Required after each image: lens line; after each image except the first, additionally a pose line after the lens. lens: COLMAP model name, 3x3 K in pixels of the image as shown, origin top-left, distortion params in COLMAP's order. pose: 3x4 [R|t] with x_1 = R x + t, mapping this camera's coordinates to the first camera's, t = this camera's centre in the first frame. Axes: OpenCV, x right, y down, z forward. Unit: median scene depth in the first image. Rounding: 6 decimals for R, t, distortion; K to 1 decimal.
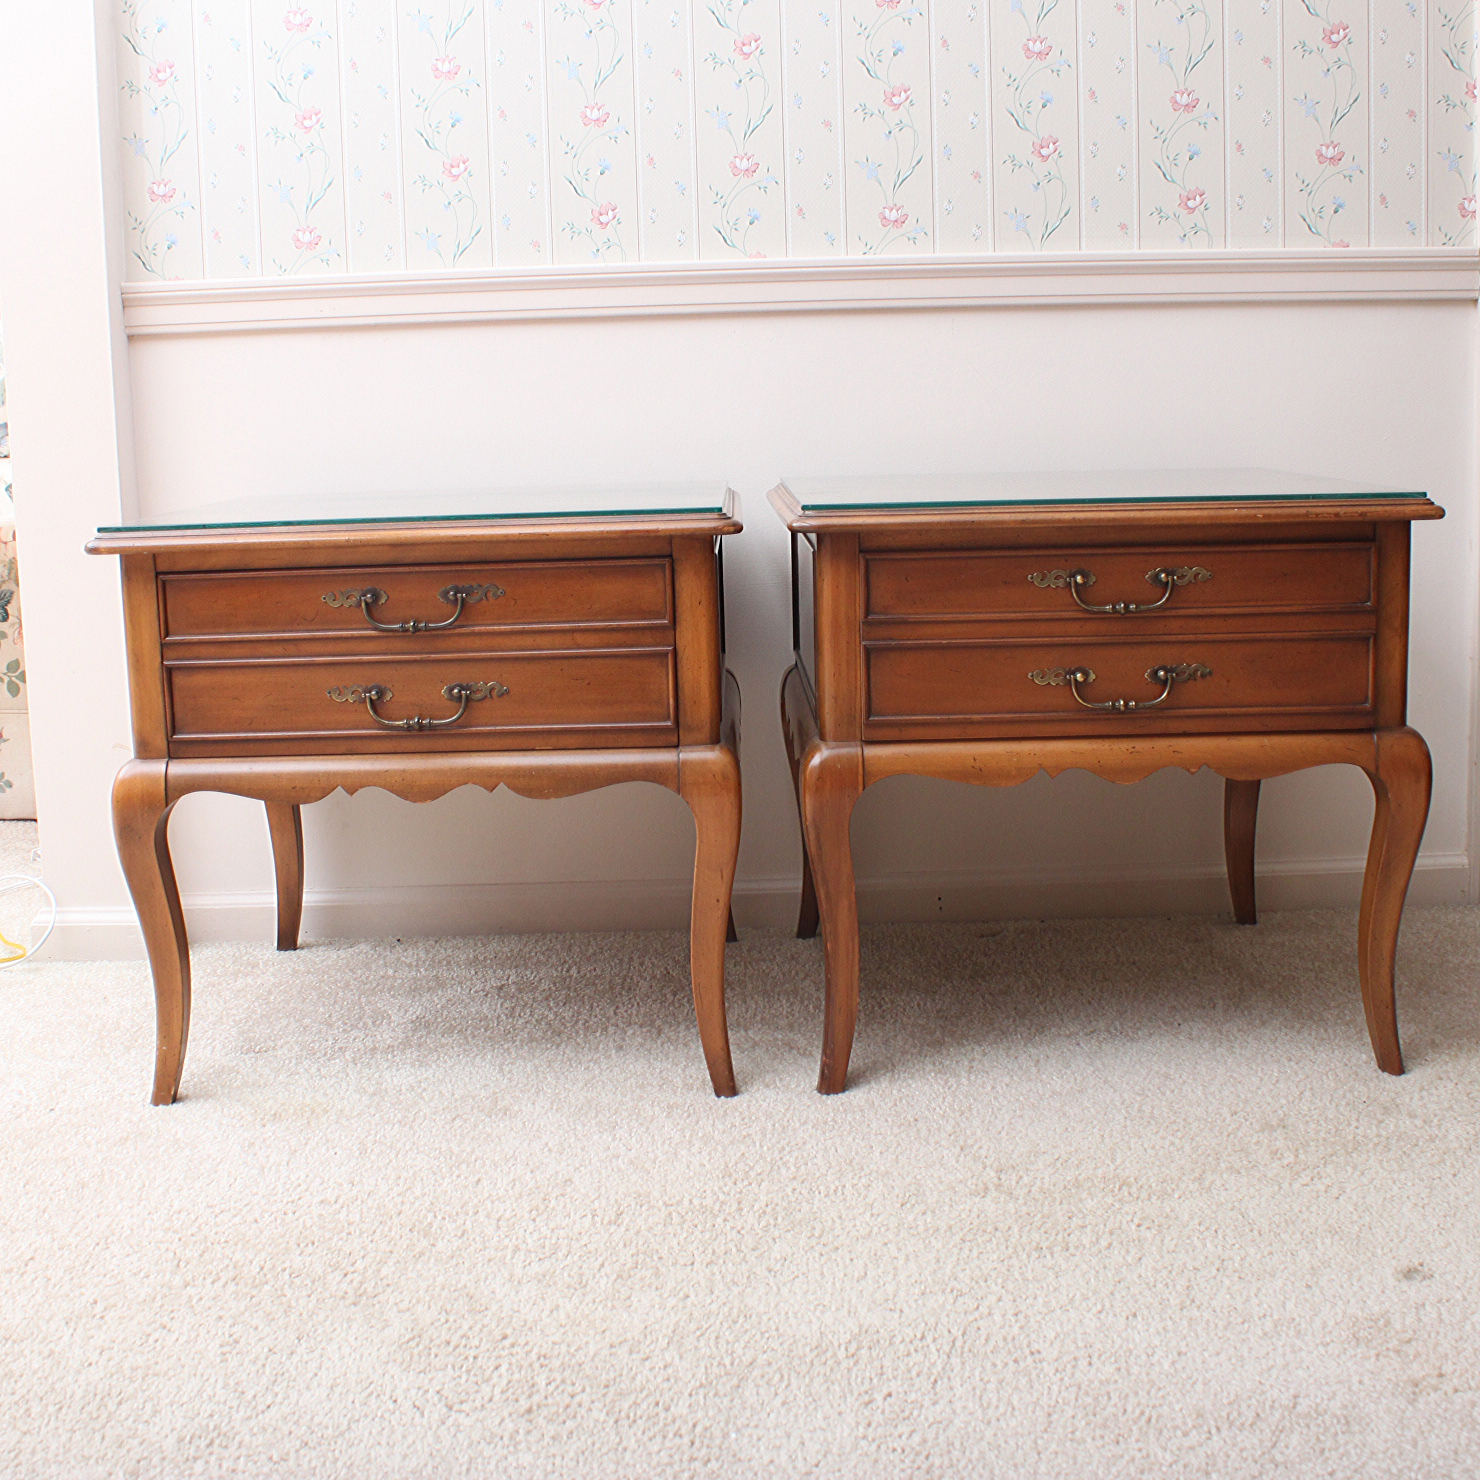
lens RADIAL K [[2305.5, 0, 740.0], [0, 2305.5, 740.0], [0, 0, 1]] dist [-0.249597, -0.000584]
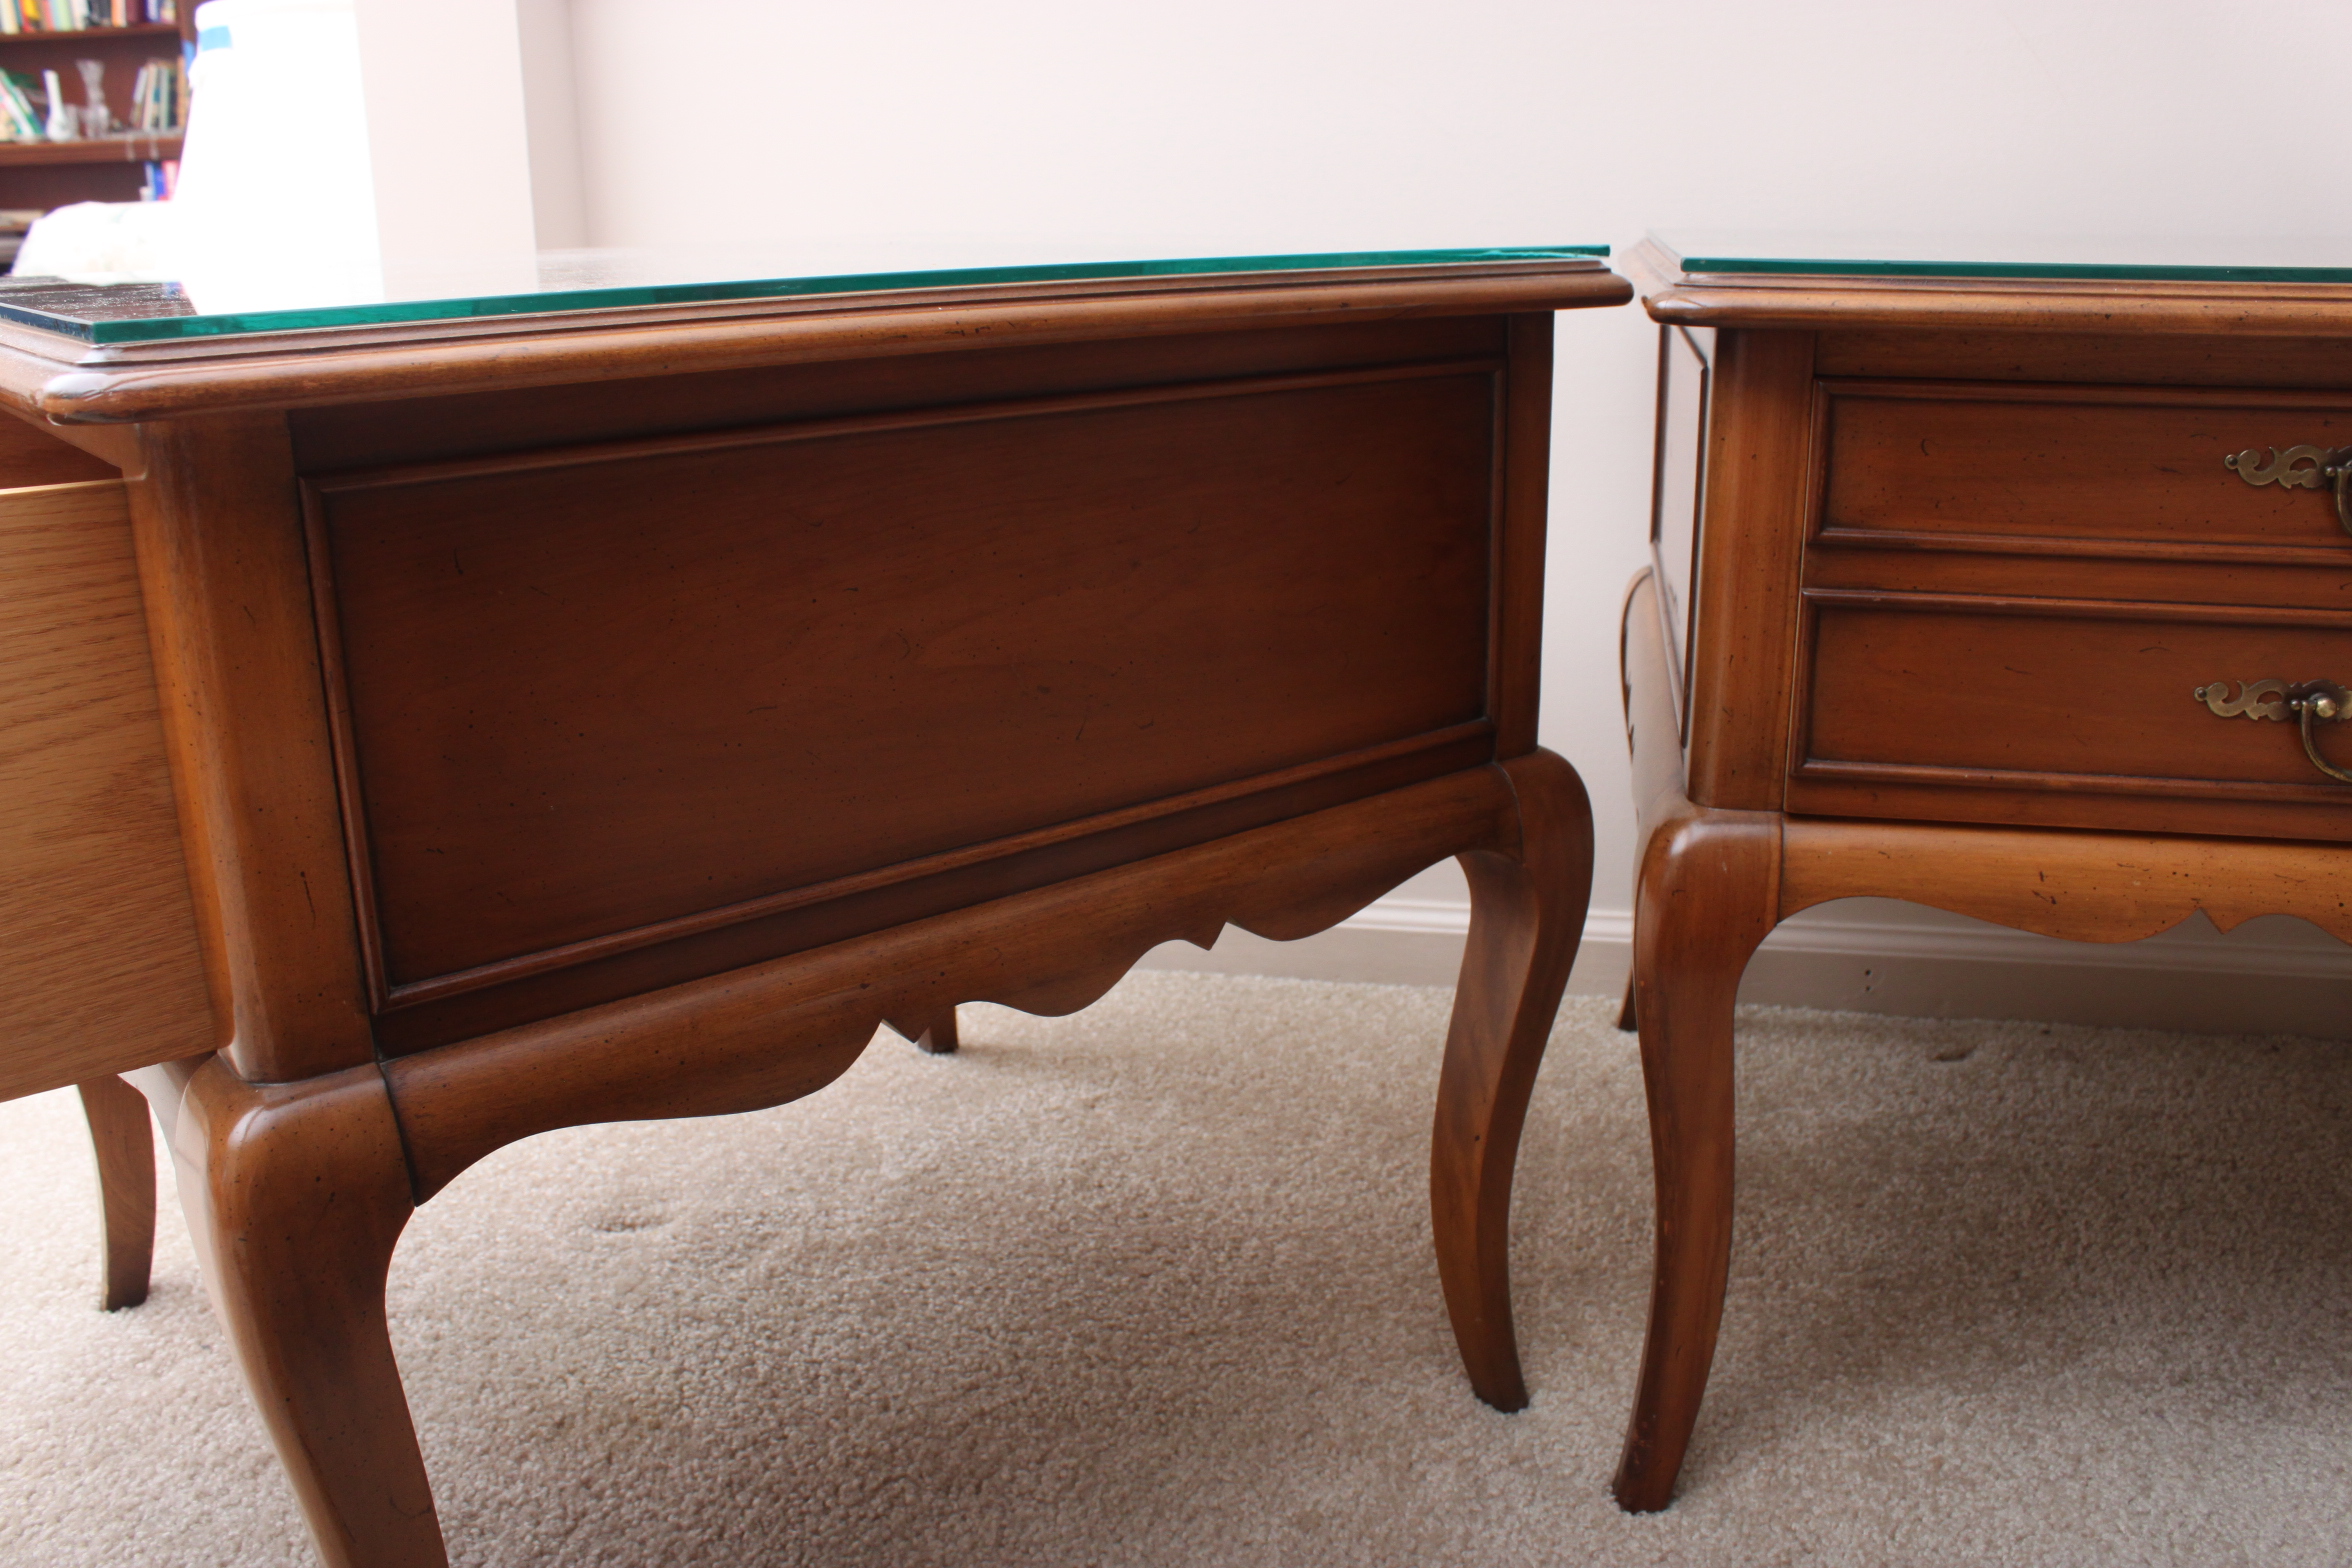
lens RADIAL K [[2005.1, 0, 1176.0], [0, 2005.1, 784.0], [0, 0, 1]] dist [-0.182103, 0.149772]
pose [[0.976291, 0.074086, -0.203387, 0.013381], [-0.044099, 0.987974, 0.148198, -0.046171], [0.211921, -0.135716, 0.967818, 0.509562]]
